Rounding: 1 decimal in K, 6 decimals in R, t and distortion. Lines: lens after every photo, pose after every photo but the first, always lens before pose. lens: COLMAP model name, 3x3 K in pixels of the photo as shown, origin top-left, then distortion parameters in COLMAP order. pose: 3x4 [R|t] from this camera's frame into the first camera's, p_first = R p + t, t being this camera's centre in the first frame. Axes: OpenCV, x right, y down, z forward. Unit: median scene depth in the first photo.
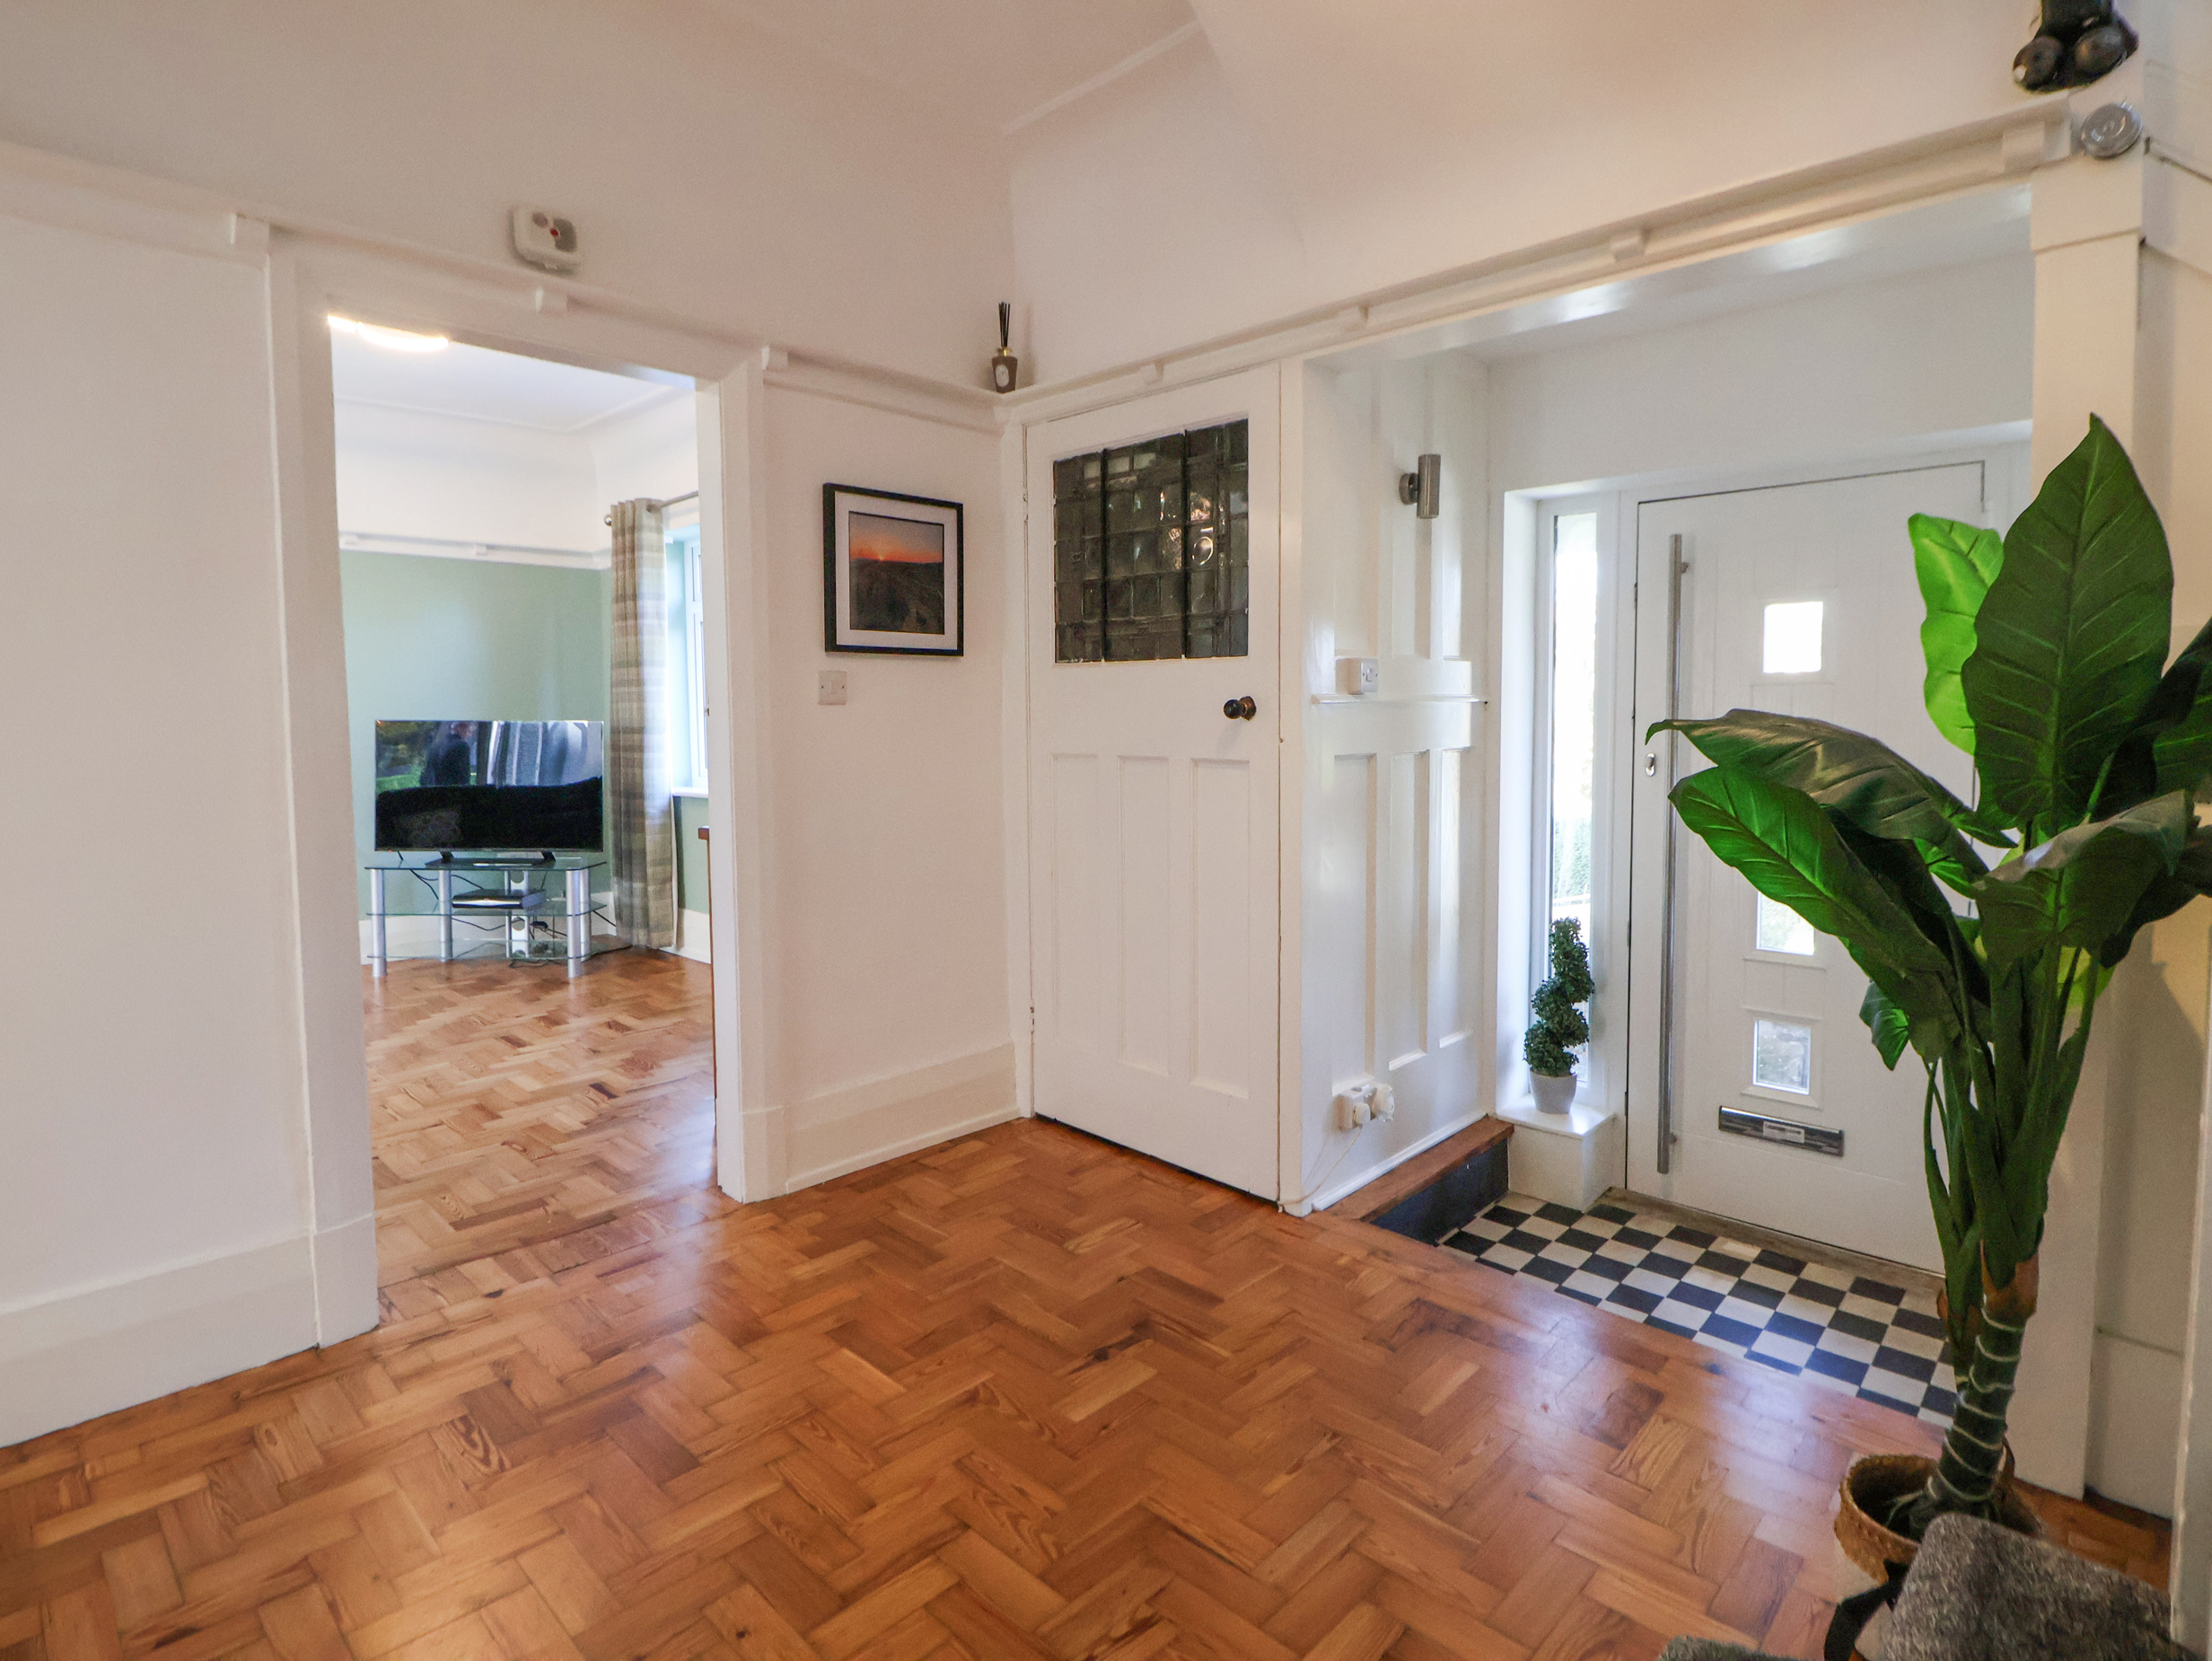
lens RADIAL K [[1145.8, 0, 1122.2], [0, 1145.8, 773.1], [0, 0, 1]] dist [0.000736, -0.011762]
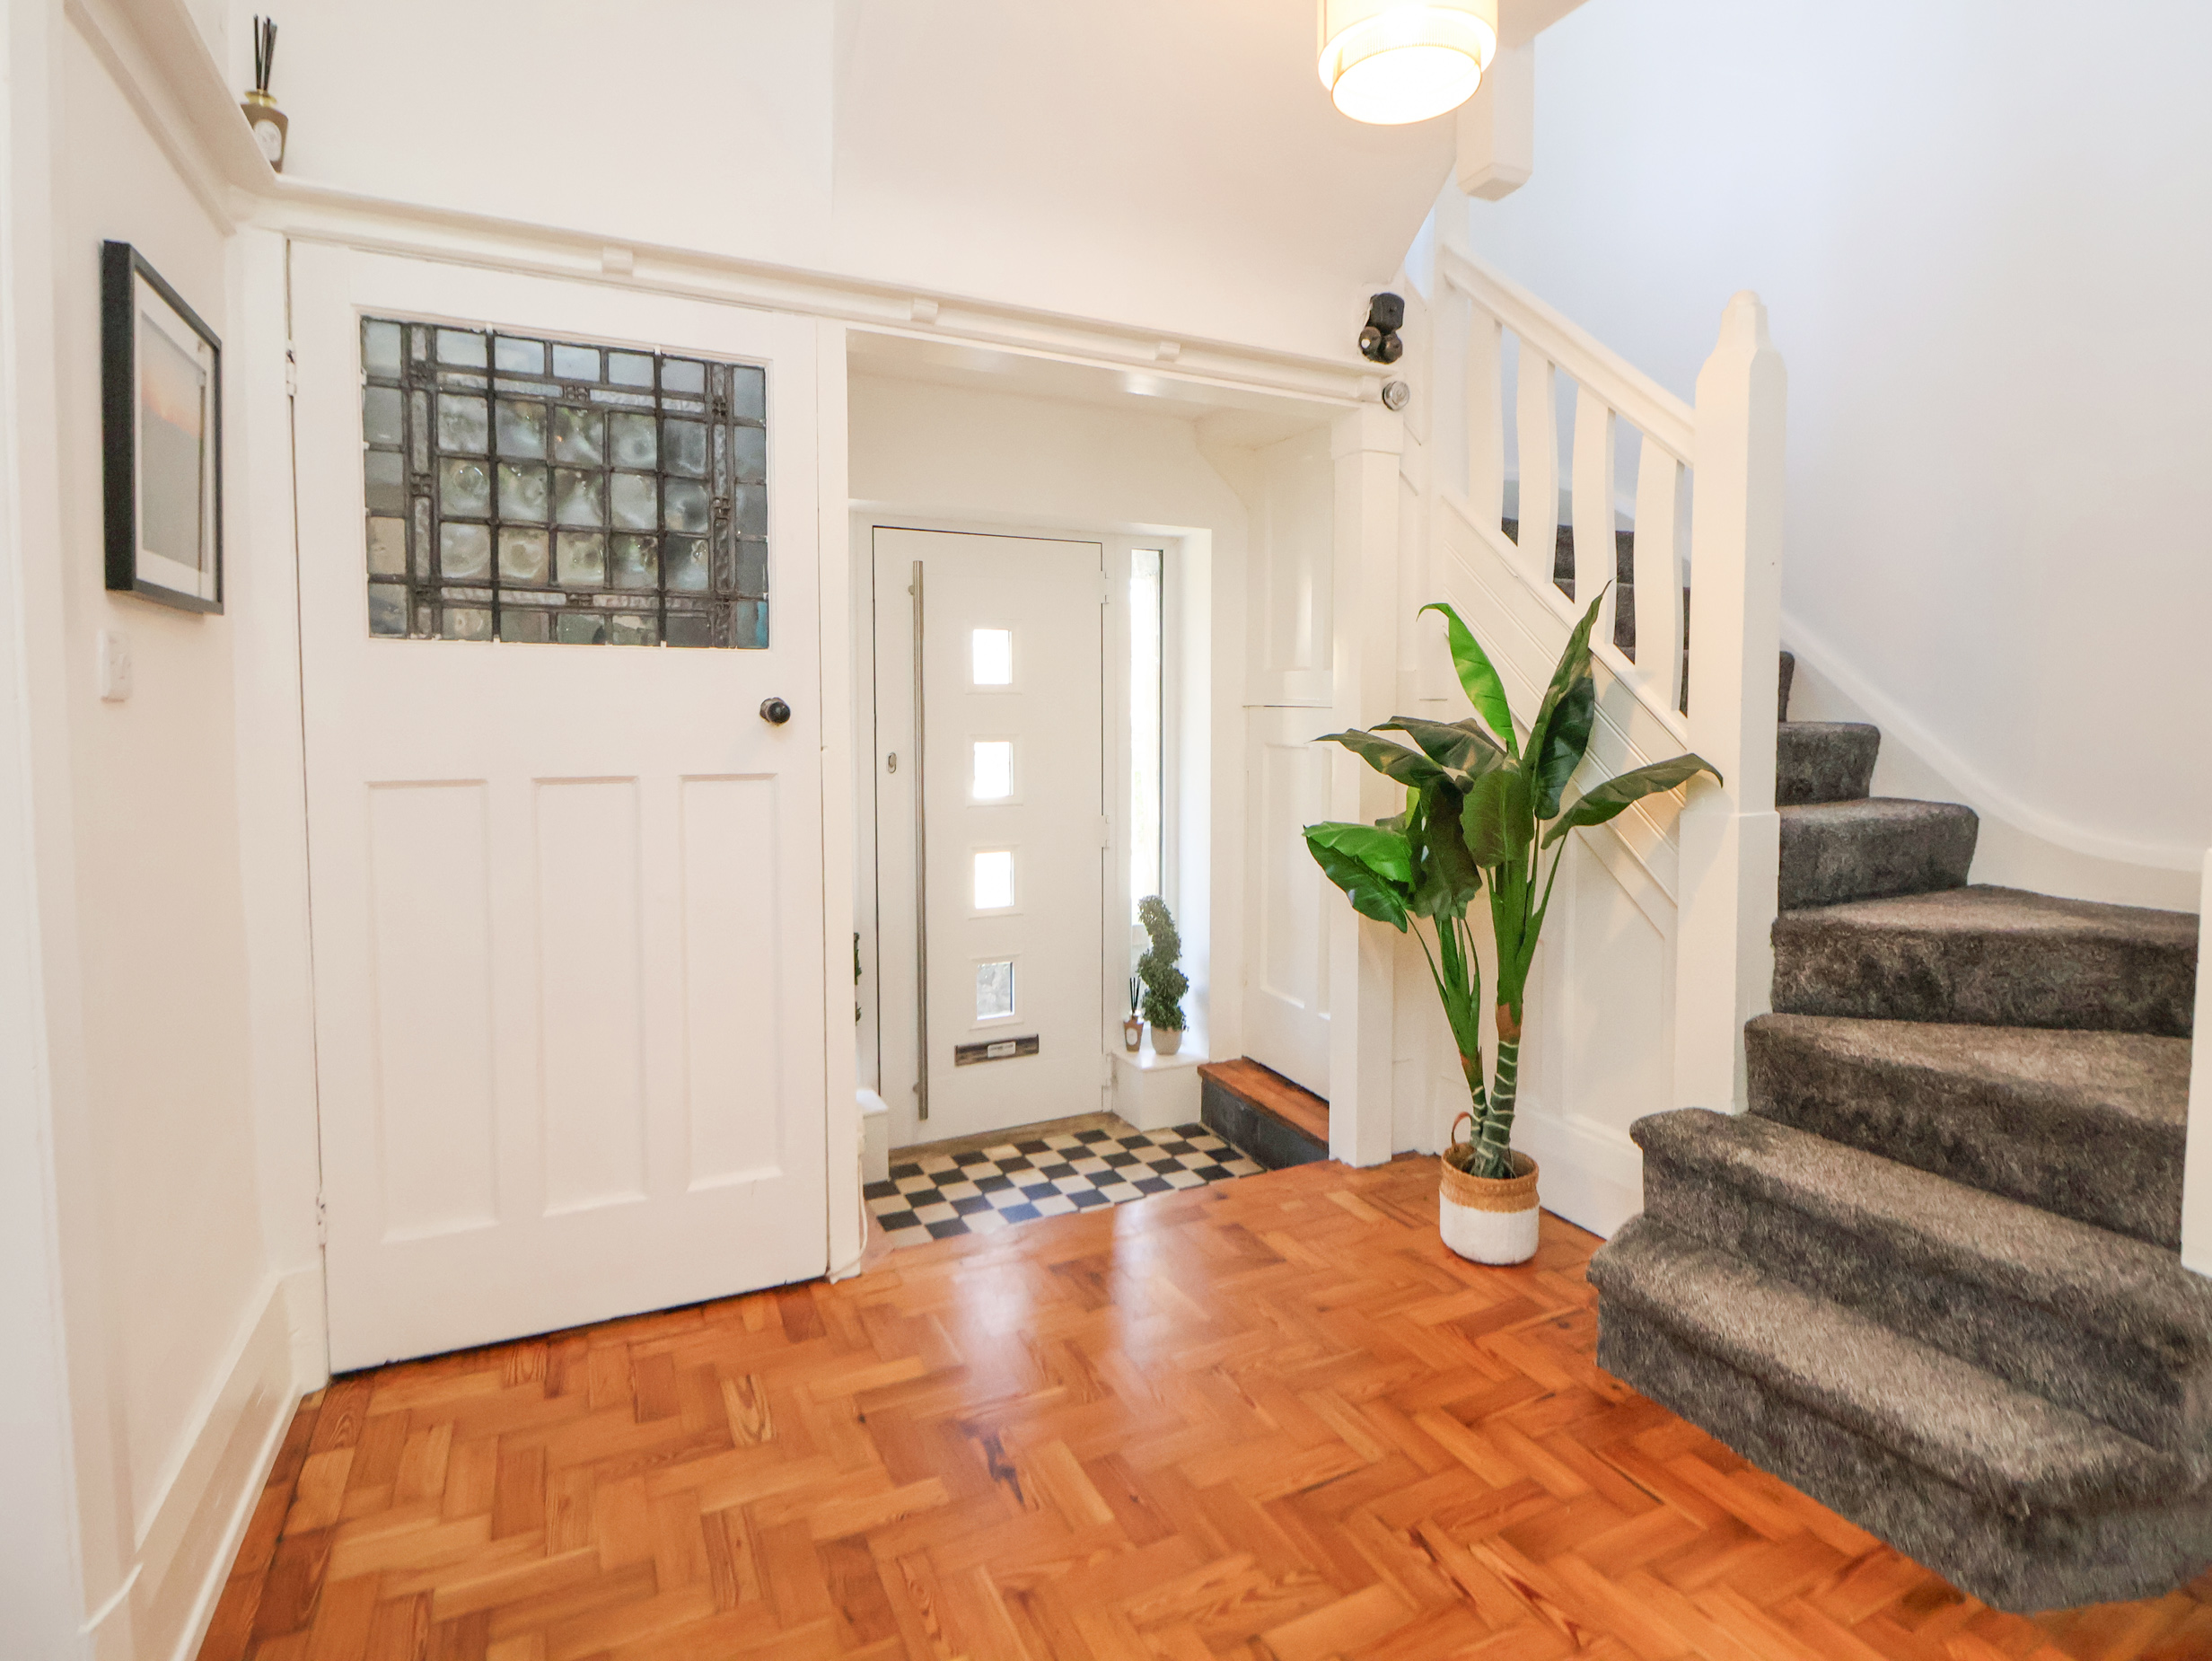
lens RADIAL K [[1145.8, 0, 1122.2], [0, 1145.8, 773.1], [0, 0, 1]] dist [0.000736, -0.011762]
pose [[0.337732, -0.047293, 0.940053, -0.592499], [0.046879, 0.998343, 0.033383, -0.028329], [-0.940074, 0.032794, 0.339390, 0.471666]]
